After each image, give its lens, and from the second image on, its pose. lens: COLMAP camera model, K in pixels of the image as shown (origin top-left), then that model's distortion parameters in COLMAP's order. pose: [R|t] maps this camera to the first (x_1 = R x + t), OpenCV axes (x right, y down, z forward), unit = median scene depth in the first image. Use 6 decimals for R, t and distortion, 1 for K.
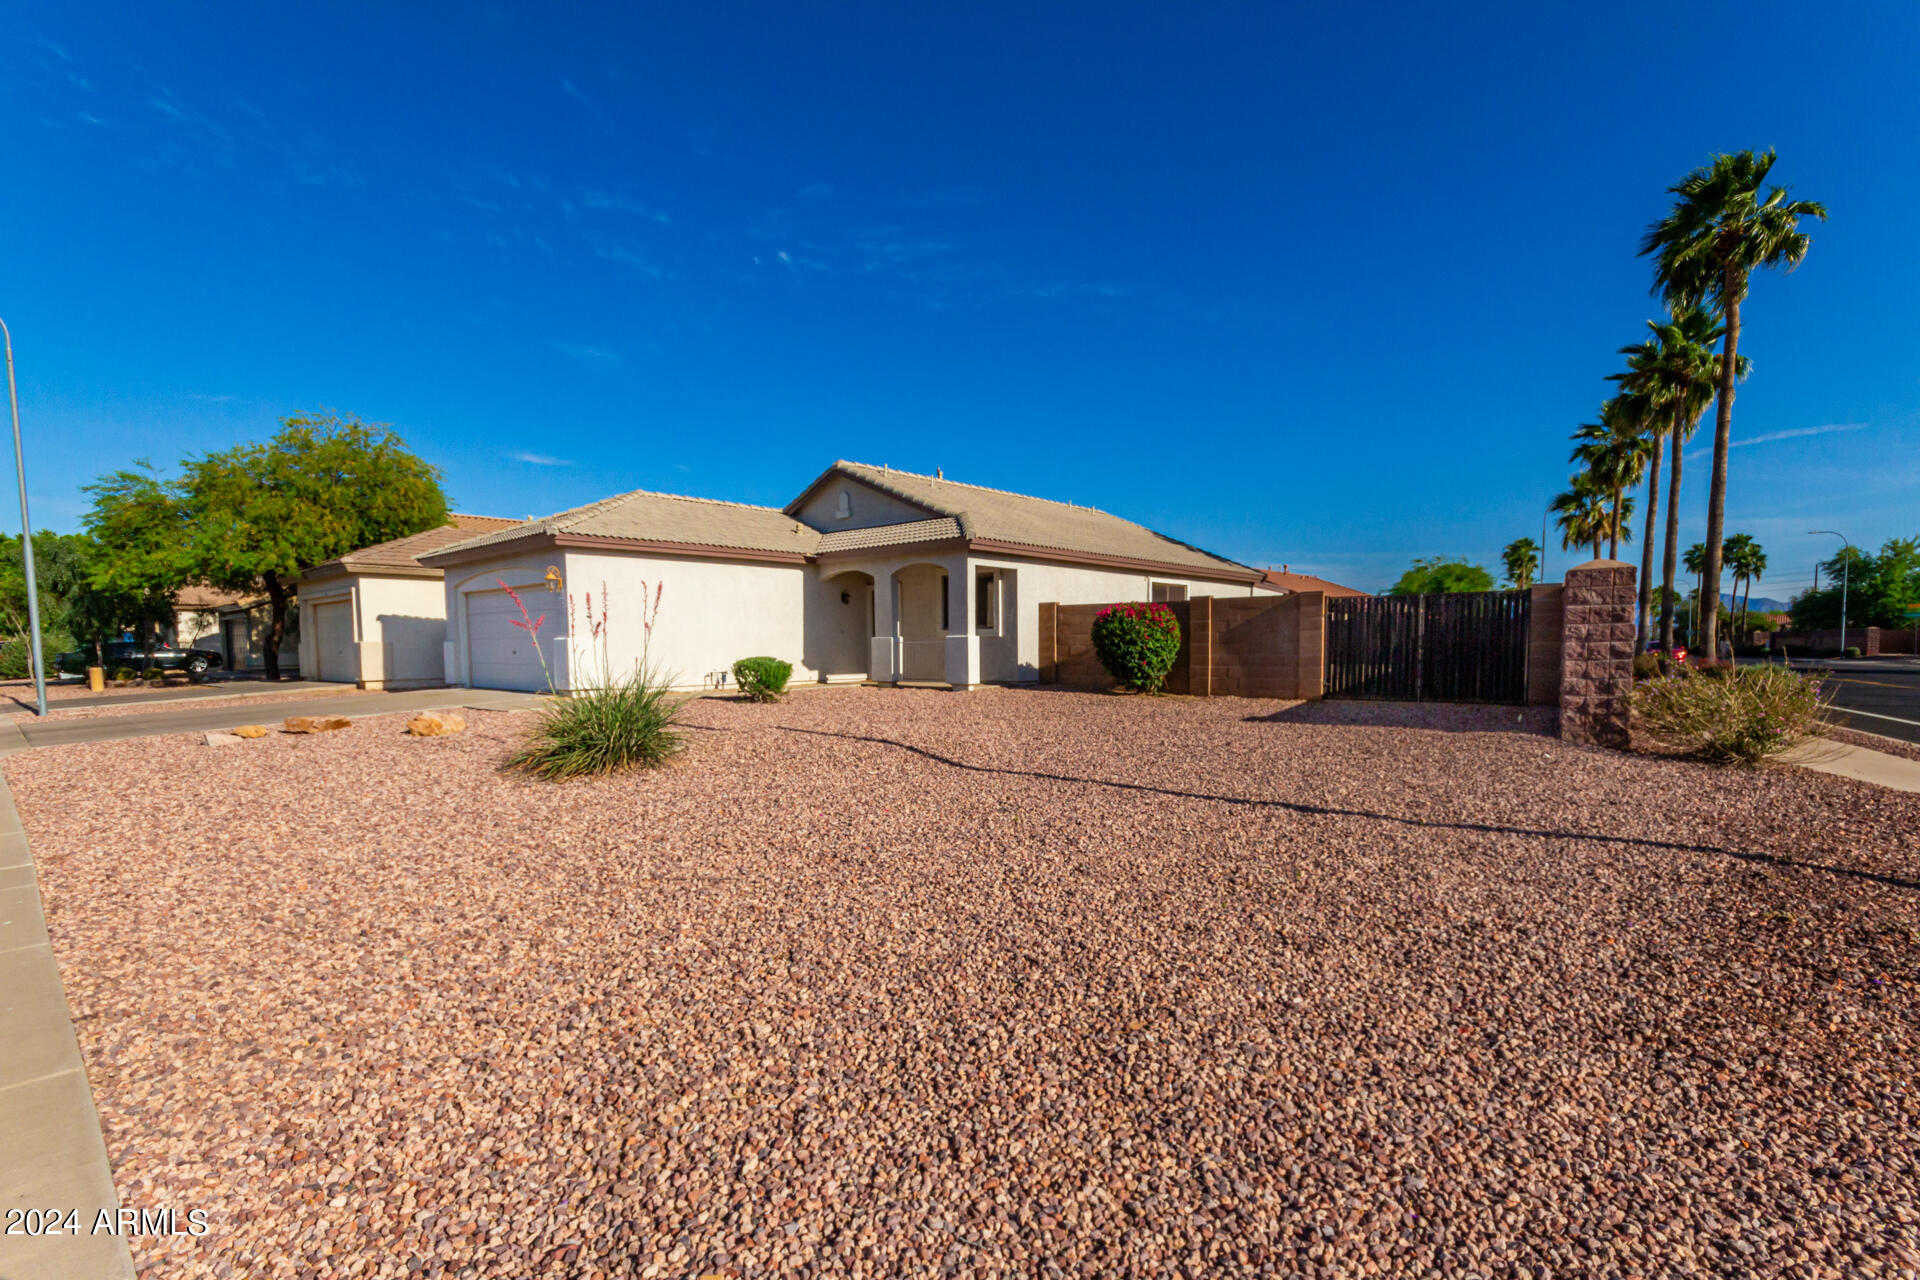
lens RADIAL K [[894.8, 0, 963.5], [0, 894.8, 706.2], [0, 0, 1]] dist [0.001857, 0.000538]
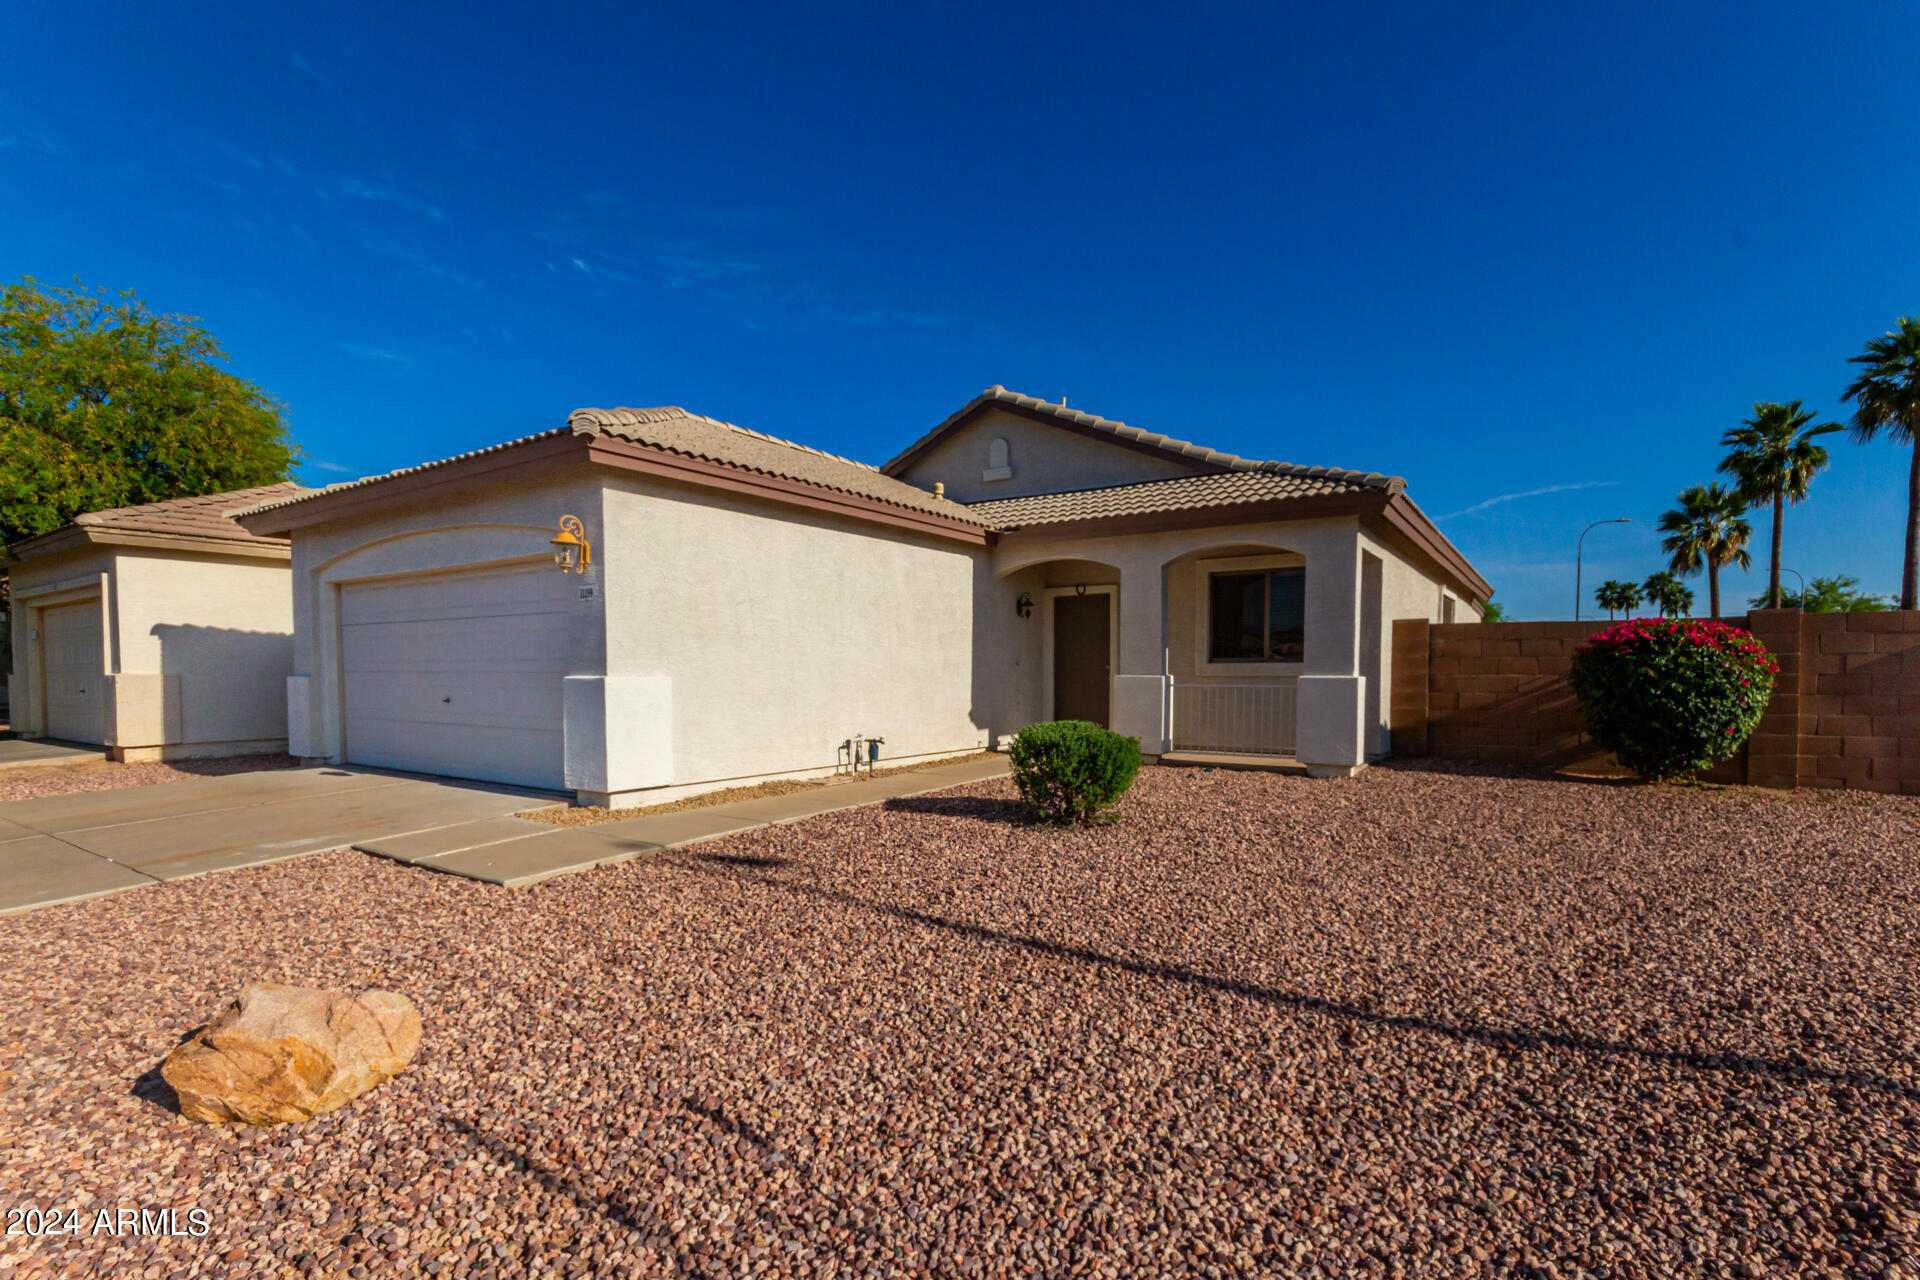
lens RADIAL K [[887.3, 0, 958.4], [0, 887.3, 700.9], [0, 0, 1]] dist [0.003083, 0.000893]
pose [[0.991215, 0.003020, 0.132229, -0.249179], [0.001777, 0.999345, -0.036141, -0.036591], [-0.132252, 0.036058, 0.990560, 0.414561]]
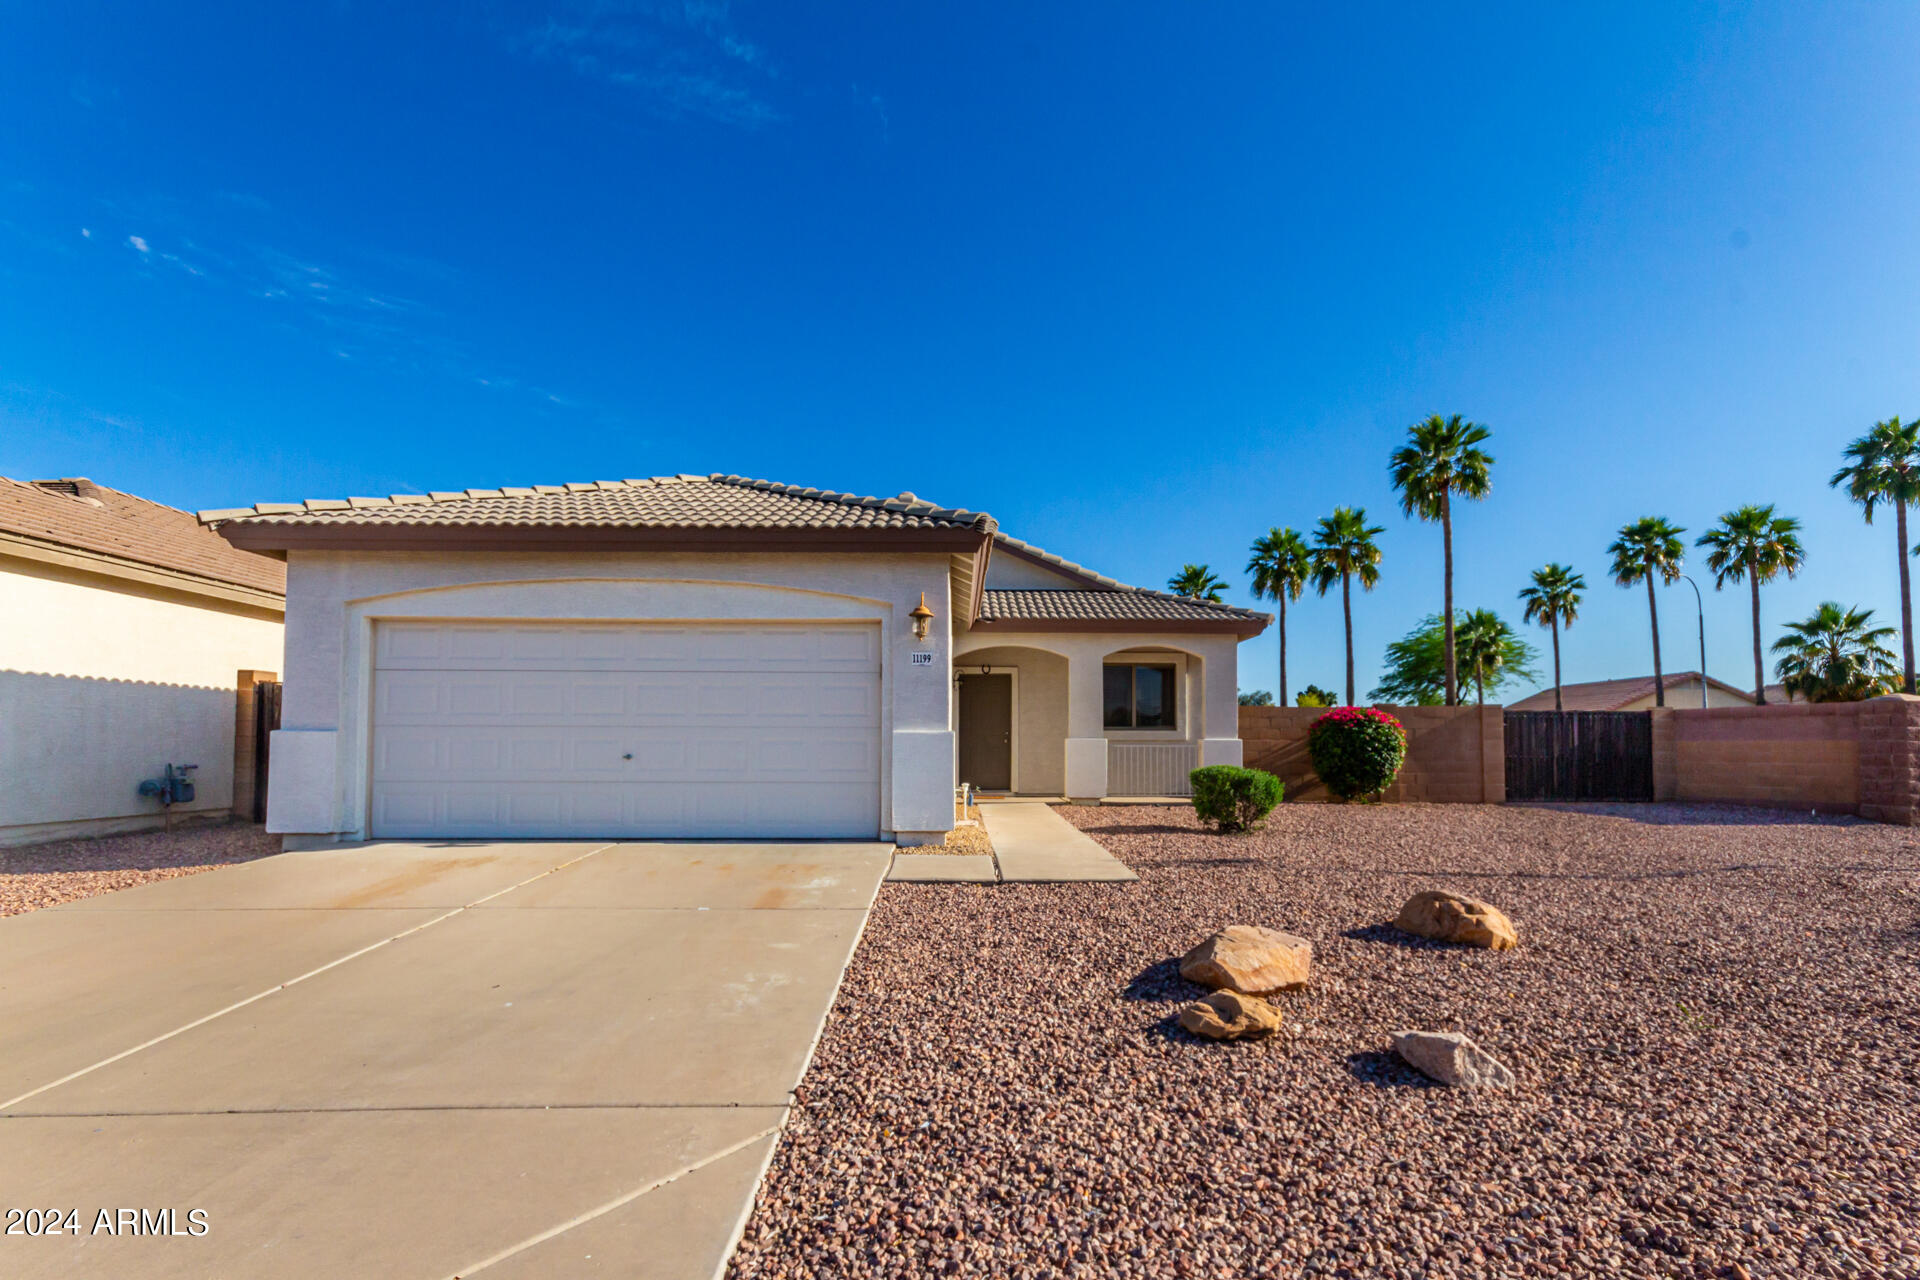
lens RADIAL K [[887.3, 0, 958.4], [0, 887.3, 700.9], [0, 0, 1]] dist [0.003083, 0.000893]
pose [[0.745750, 0.045037, 0.664702, -0.593130], [0.037532, 0.993288, -0.109409, -0.027969], [-0.665168, 0.106539, 0.739054, 0.470067]]
